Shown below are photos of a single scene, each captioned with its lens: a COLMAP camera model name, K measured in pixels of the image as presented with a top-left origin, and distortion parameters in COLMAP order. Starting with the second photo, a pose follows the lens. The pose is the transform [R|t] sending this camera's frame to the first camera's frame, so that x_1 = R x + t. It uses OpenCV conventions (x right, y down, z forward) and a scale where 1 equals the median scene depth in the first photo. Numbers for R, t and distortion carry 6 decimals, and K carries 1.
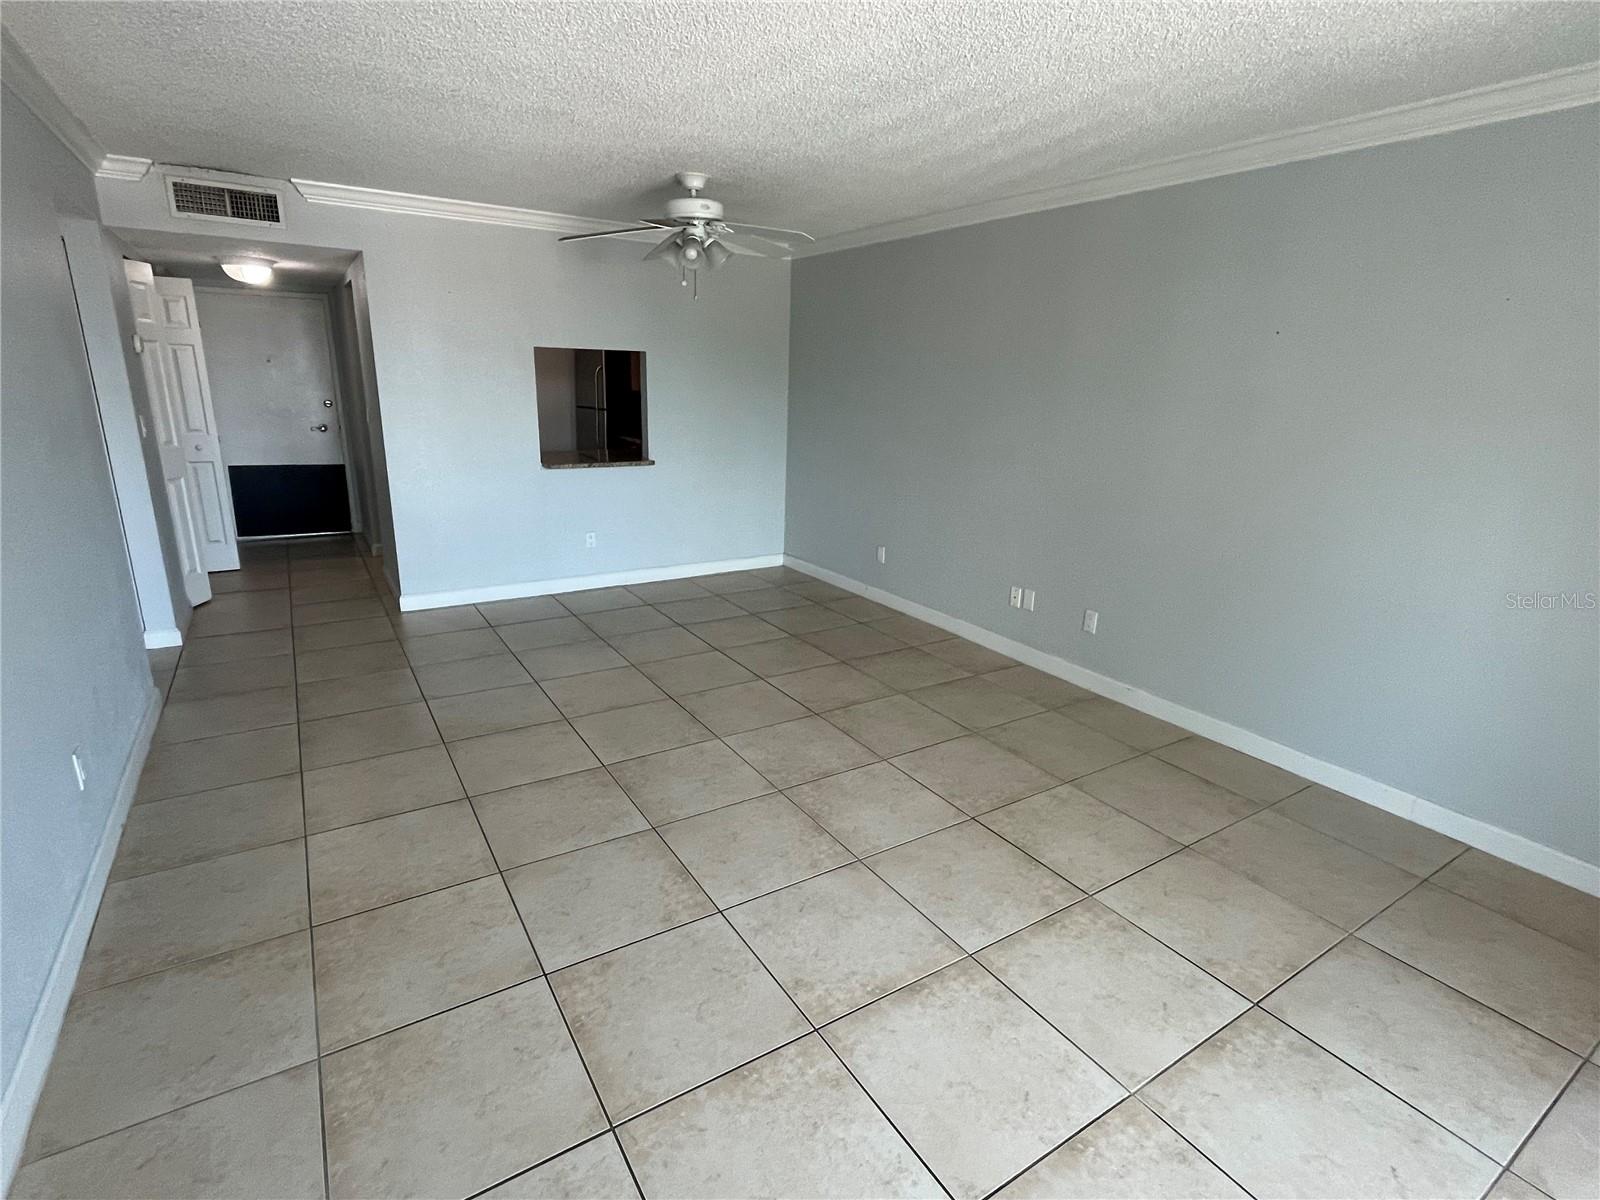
lens RADIAL K [[775.9, 0, 797.7], [0, 775.9, 602.2], [0, 0, 1]] dist [-0.000155, -0.000002]
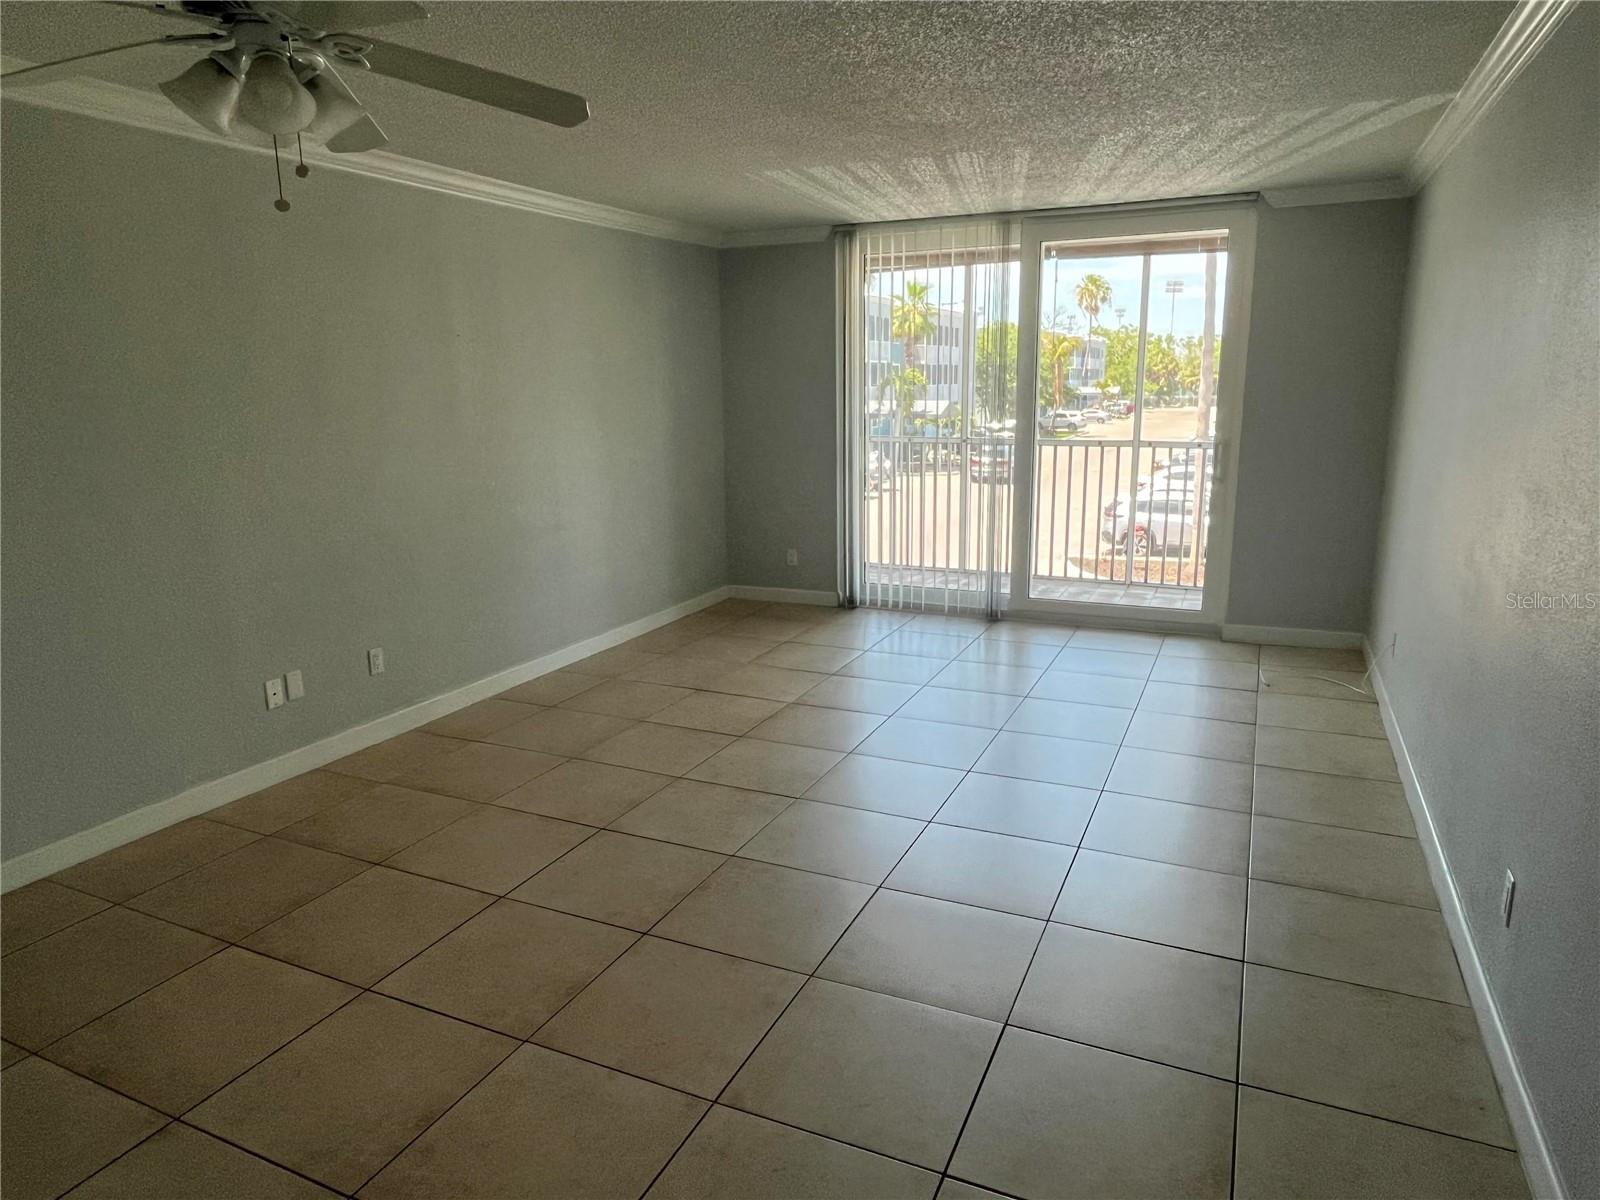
lens RADIAL K [[980.7, 0, 798.5], [0, 980.7, 598.5], [0, 0, 1]] dist [0.004210, 0.000275]
pose [[-0.550511, -0.209128, 0.808210, -0.731602], [0.217661, 0.898676, 0.380796, -0.348131], [-0.805954, 0.385548, -0.449212, 1.106057]]
